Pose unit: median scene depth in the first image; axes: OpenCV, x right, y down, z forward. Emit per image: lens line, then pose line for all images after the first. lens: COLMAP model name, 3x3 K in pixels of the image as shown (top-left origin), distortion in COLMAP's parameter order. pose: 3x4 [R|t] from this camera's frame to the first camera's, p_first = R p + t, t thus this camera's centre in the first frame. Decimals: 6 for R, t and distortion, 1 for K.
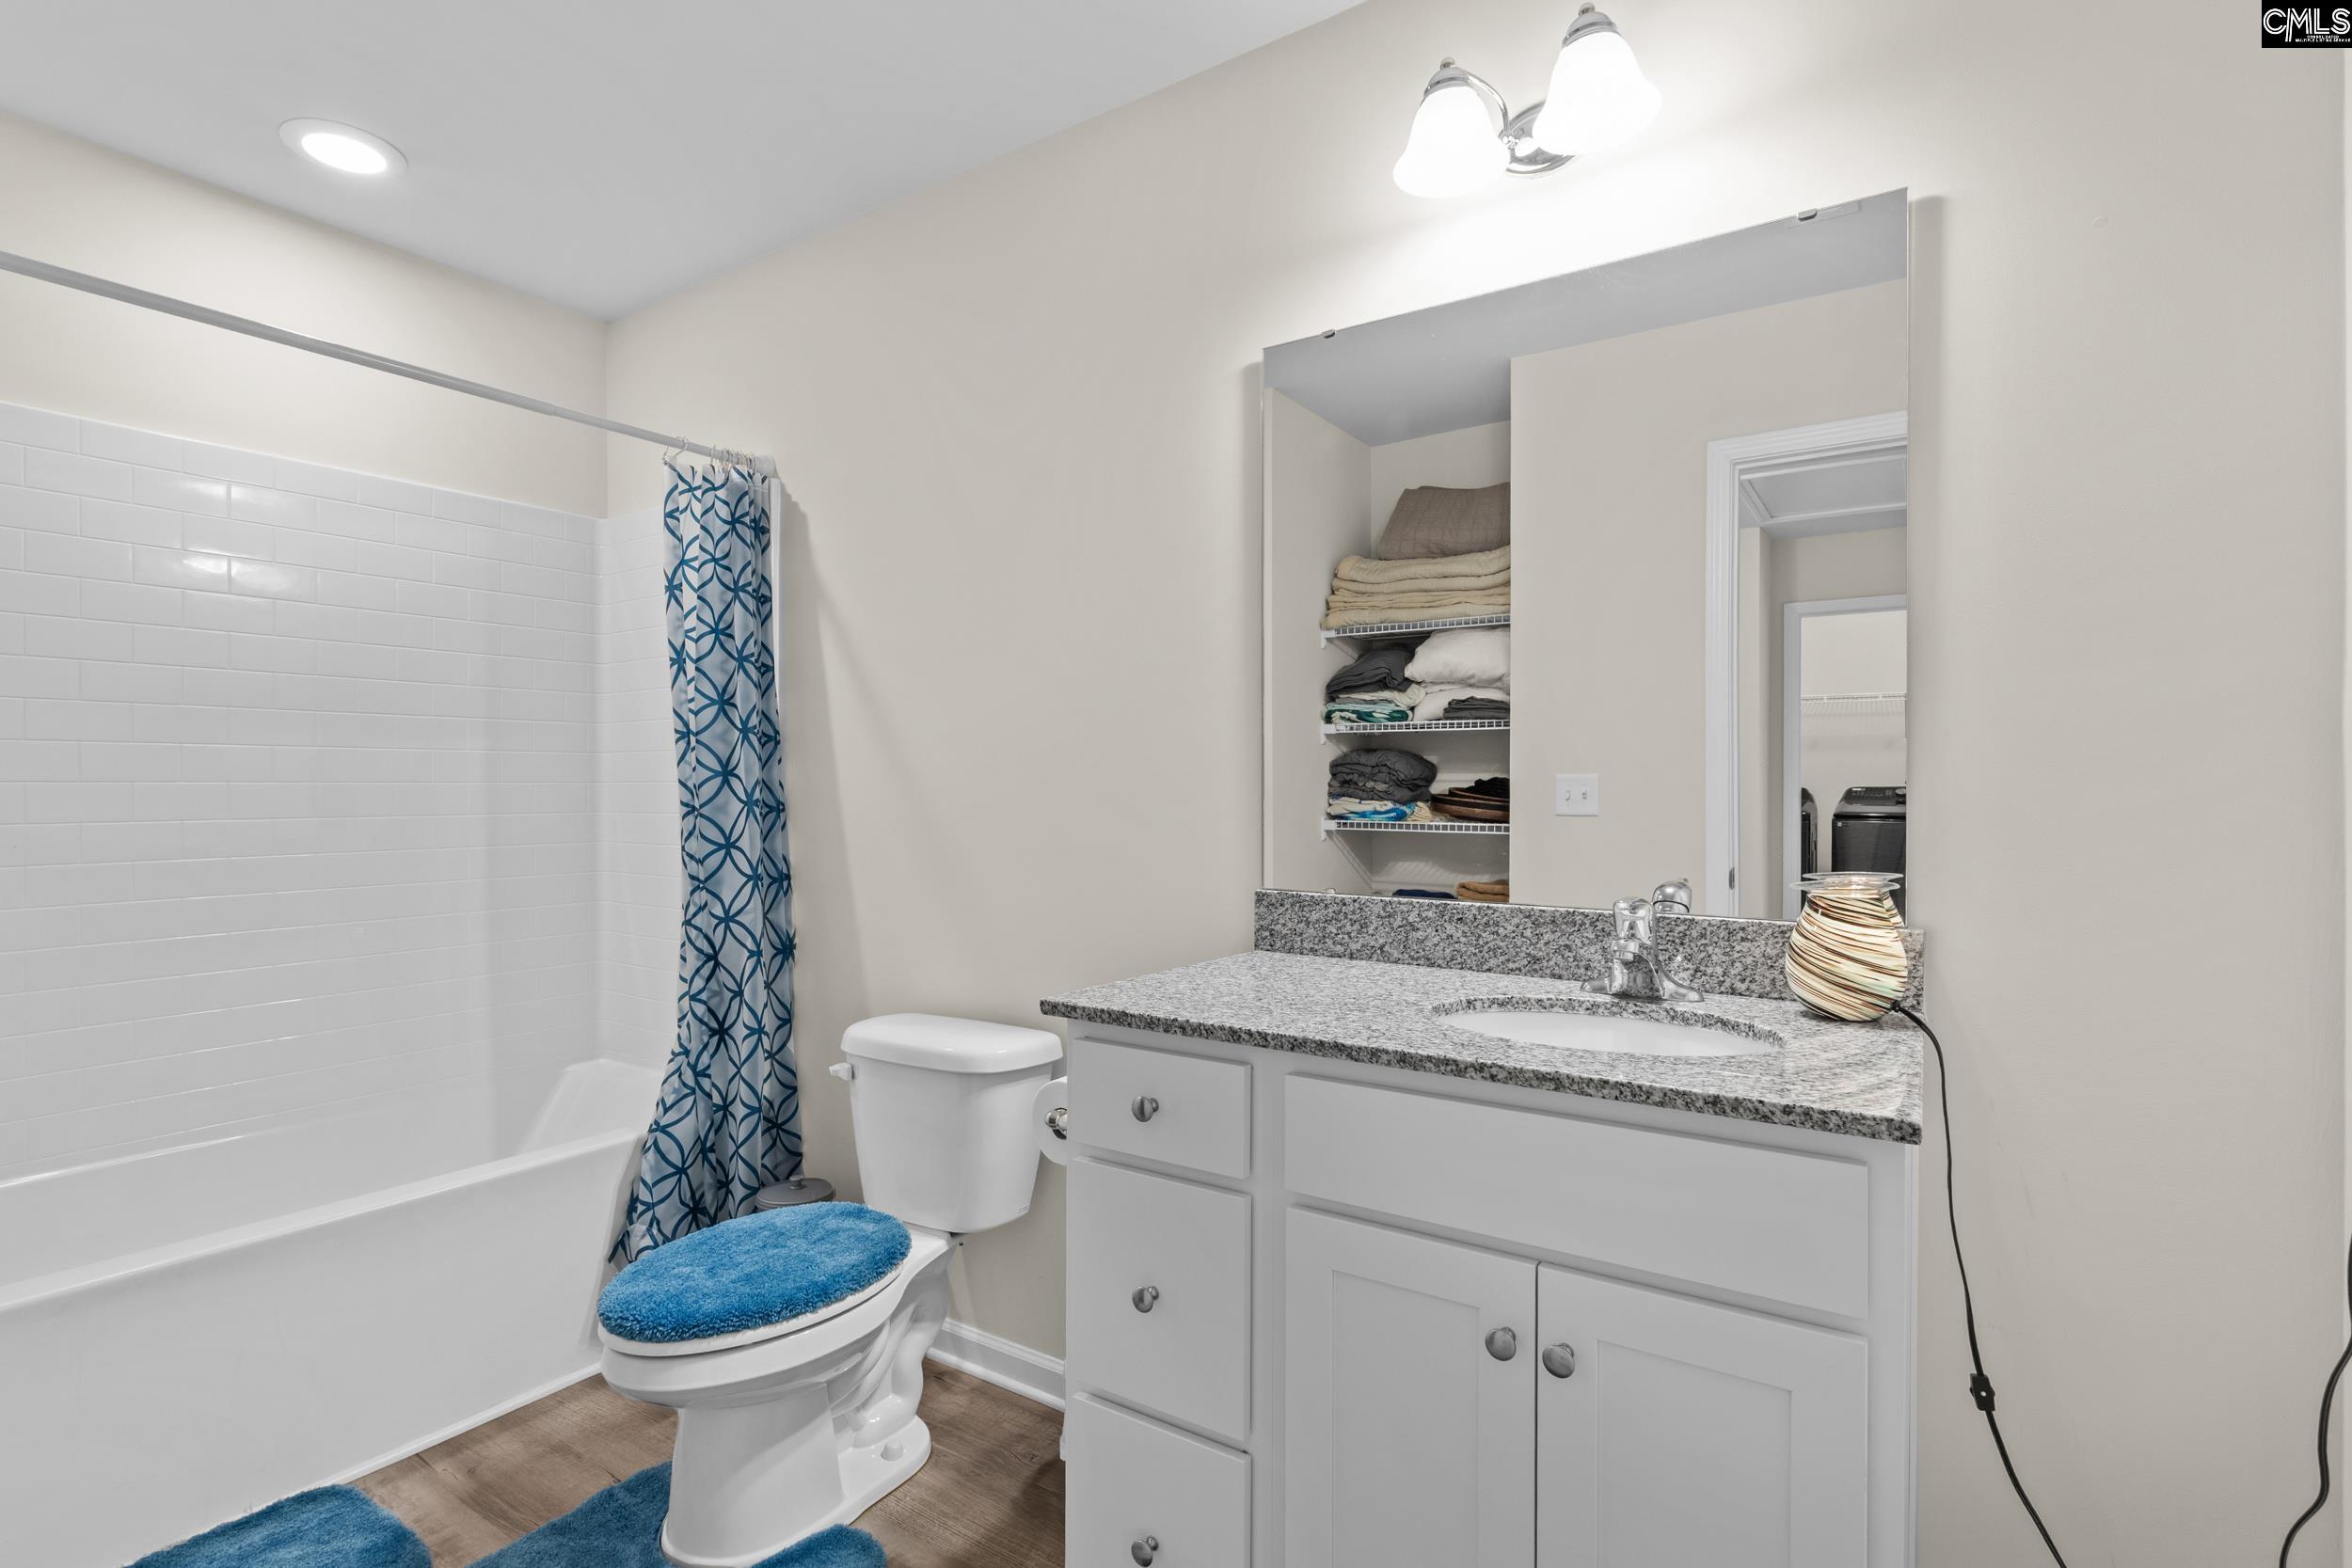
lens RADIAL K [[1093.9, 0, 1181.2], [0, 1093.9, 812.3], [0, 0, 1]] dist [-0.001129, -0.000031]
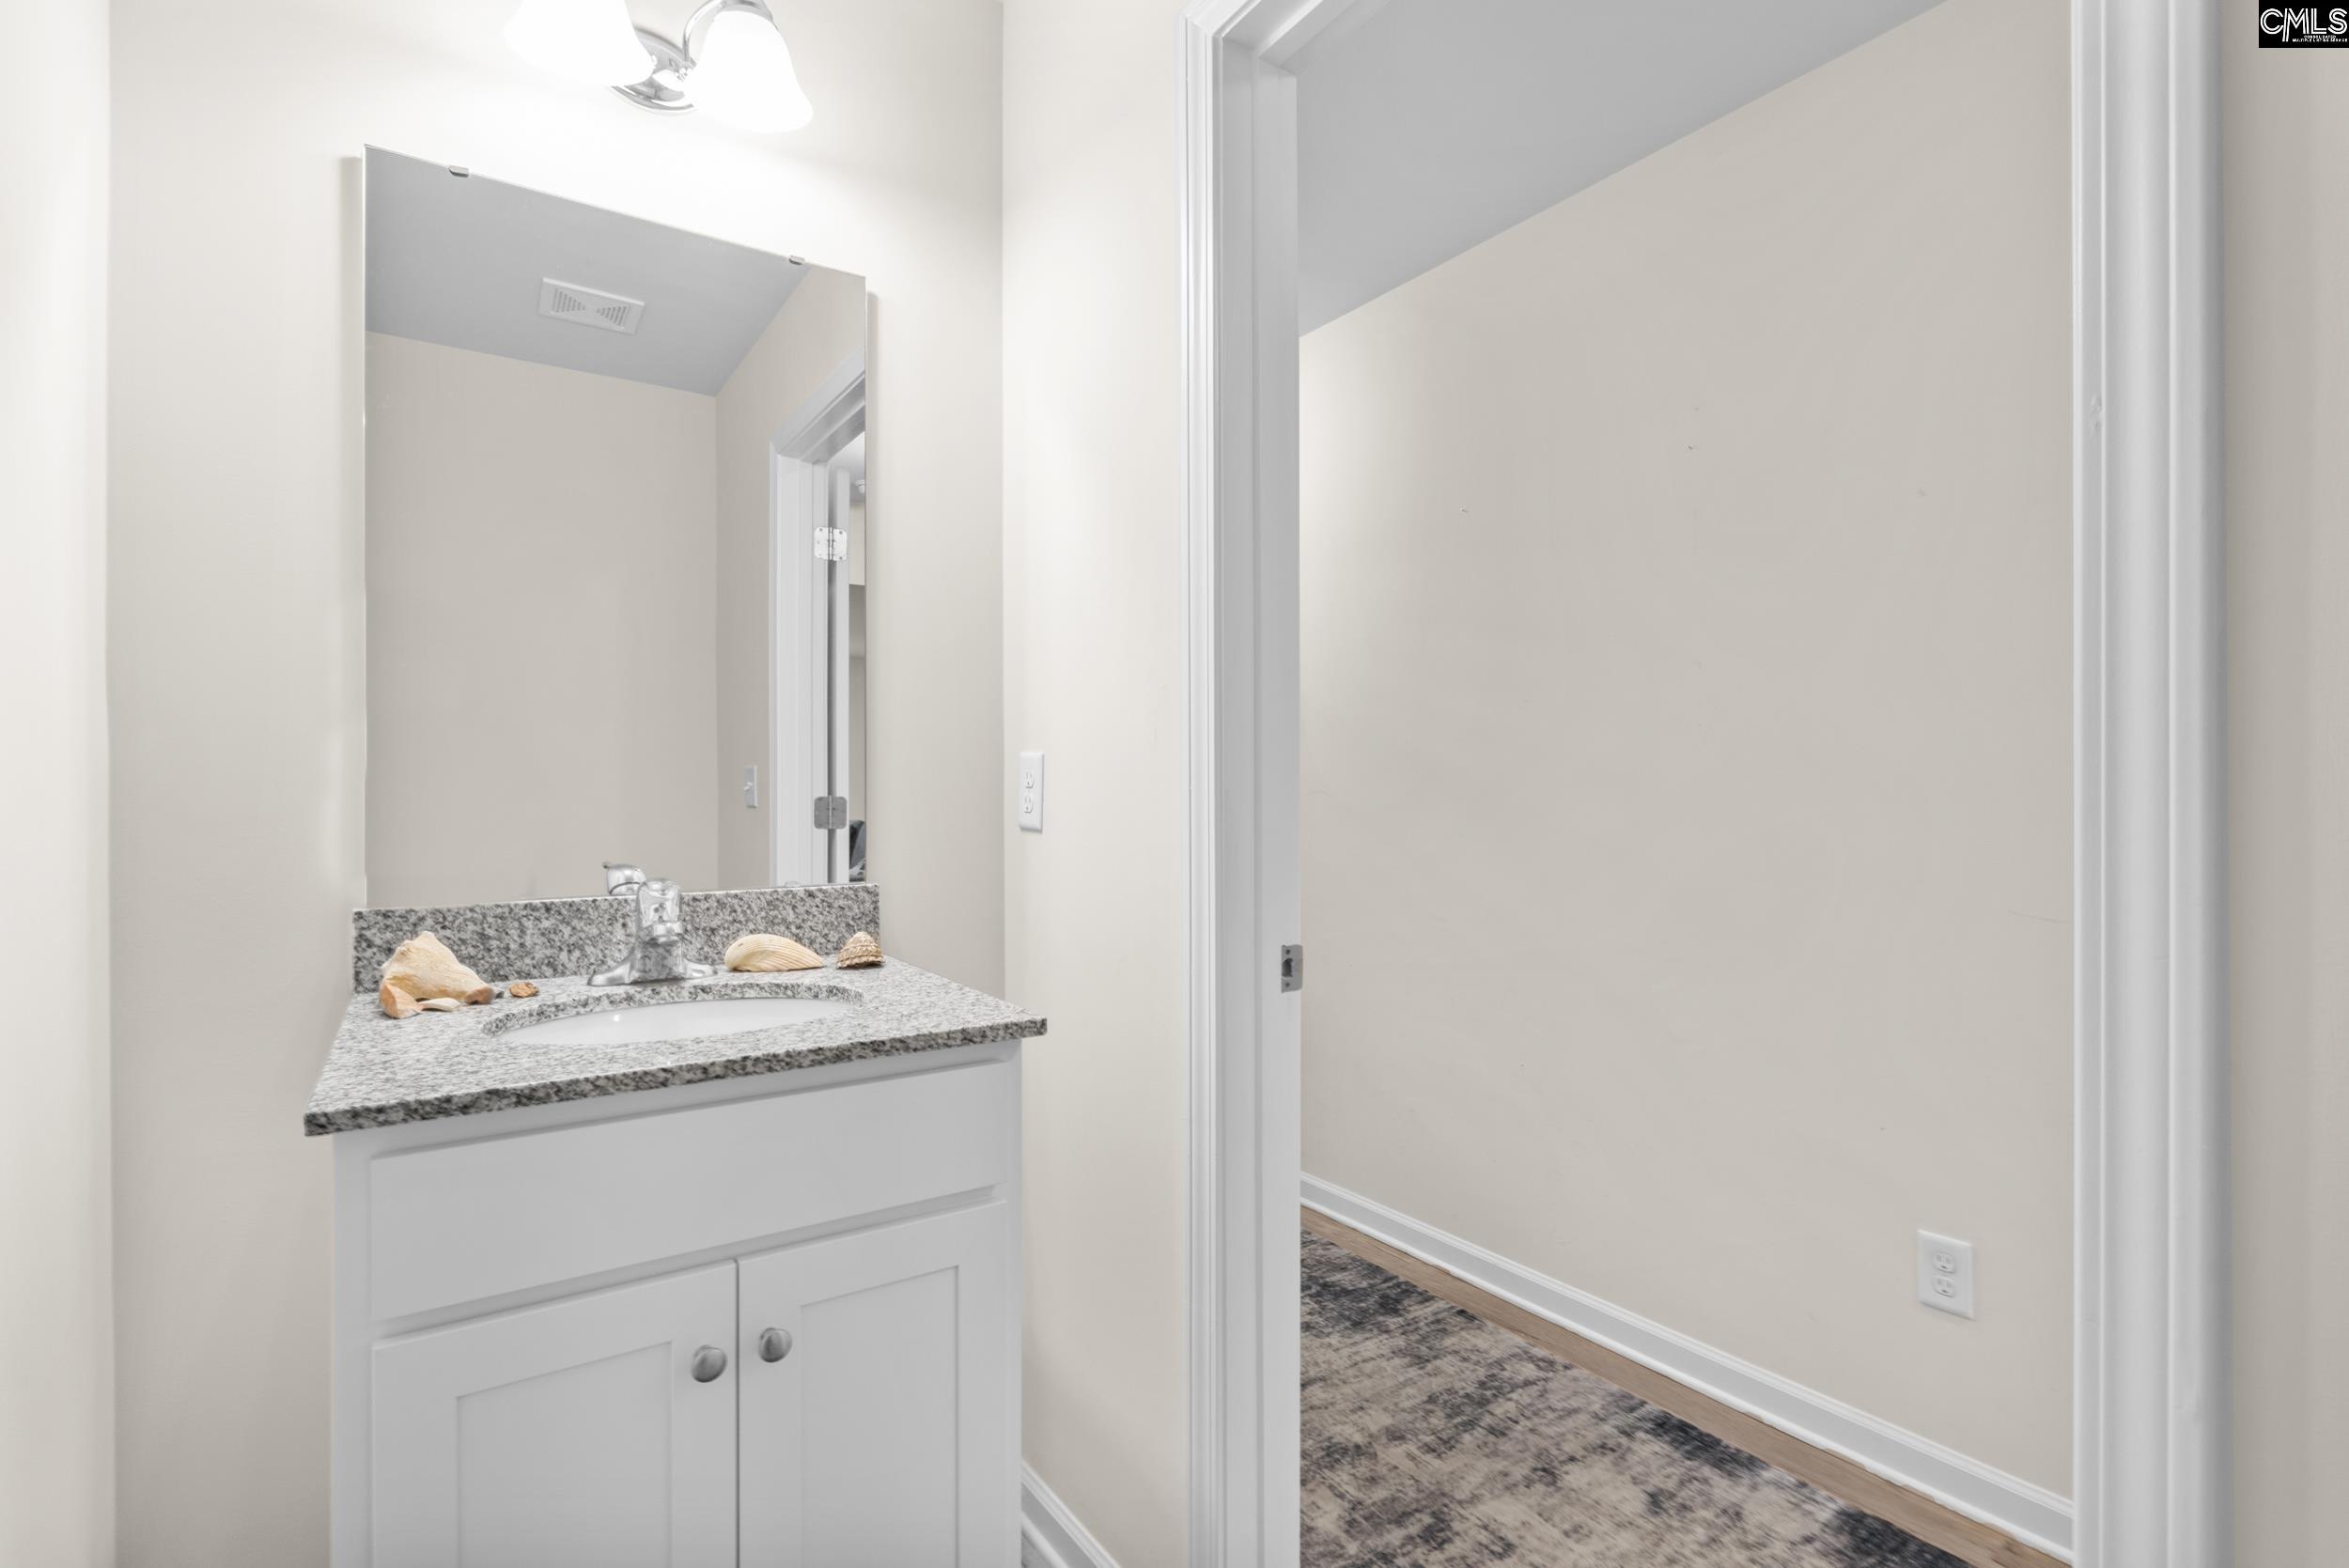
lens RADIAL K [[1089.8, 0, 1174.5], [0, 1089.8, 784.0], [0, 0, 1]] dist [0.001274, 0.000347]
pose [[0.378321, -0.002884, 0.925670, -0.382709], [0.007501, 0.999972, 0.000050, -0.004913], [-0.925644, 0.006925, 0.378332, 0.248715]]
